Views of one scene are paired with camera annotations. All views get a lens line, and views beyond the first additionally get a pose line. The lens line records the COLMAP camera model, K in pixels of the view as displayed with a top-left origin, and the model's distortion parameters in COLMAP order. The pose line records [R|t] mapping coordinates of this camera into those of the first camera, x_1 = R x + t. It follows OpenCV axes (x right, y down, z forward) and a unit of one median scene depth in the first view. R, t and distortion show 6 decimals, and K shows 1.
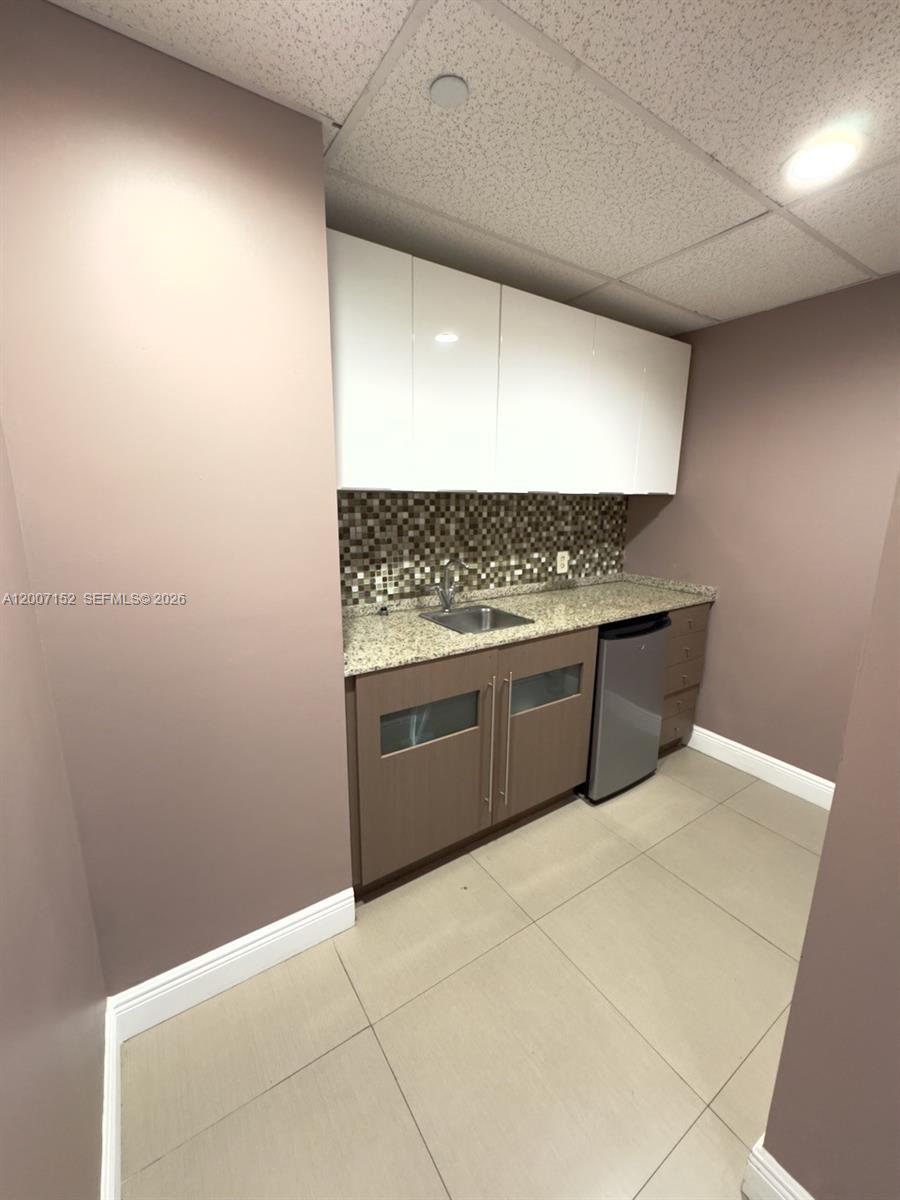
lens RADIAL K [[479.9, 0, 450.0], [0, 479.9, 600.0], [0, 0, 1]] dist [-0.001416, -0.000149]
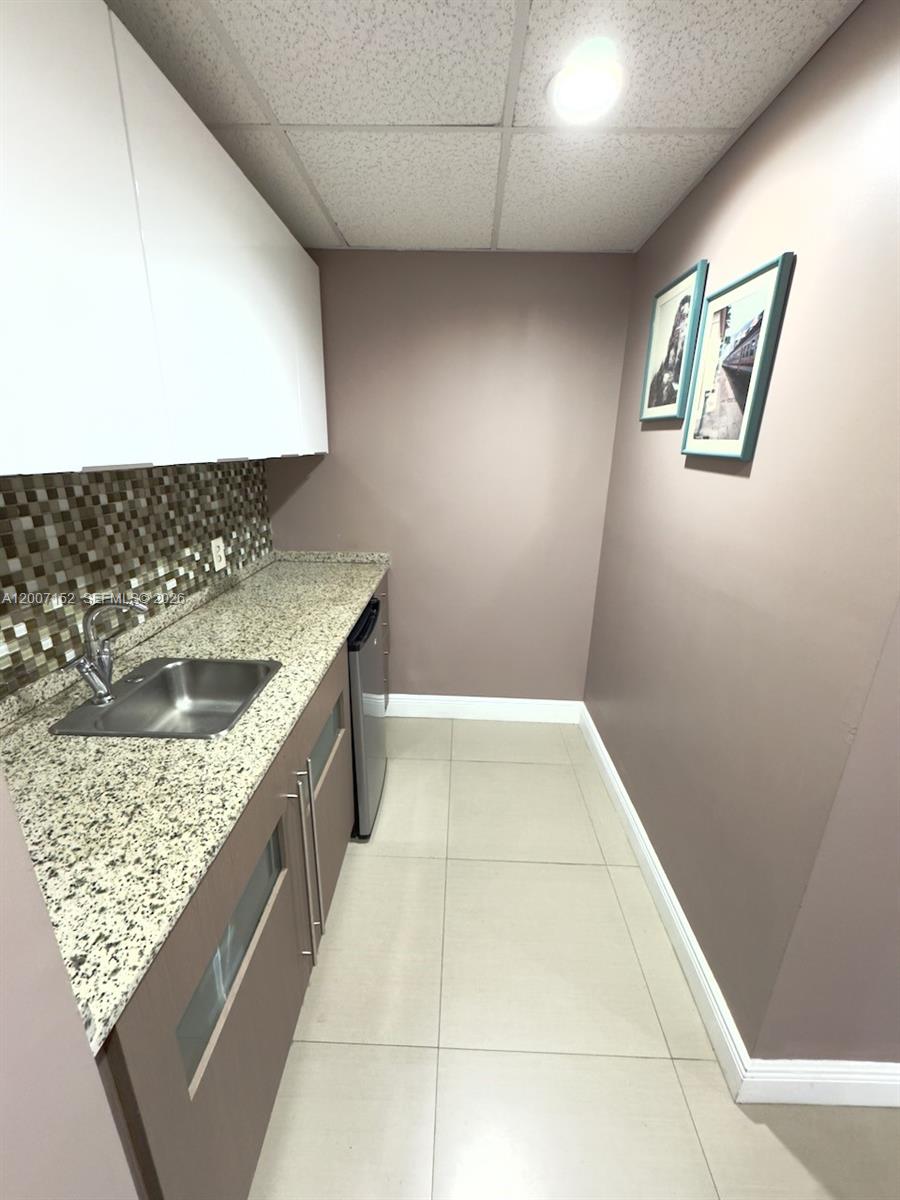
lens RADIAL K [[479.9, 0, 450.0], [0, 479.9, 600.0], [0, 0, 1]] dist [-0.001416, -0.000149]
pose [[0.573740, -0.250343, 0.779840, -0.146962], [0.159324, 0.968067, 0.193550, -0.103185], [-0.803392, 0.013199, 0.595304, 0.336155]]
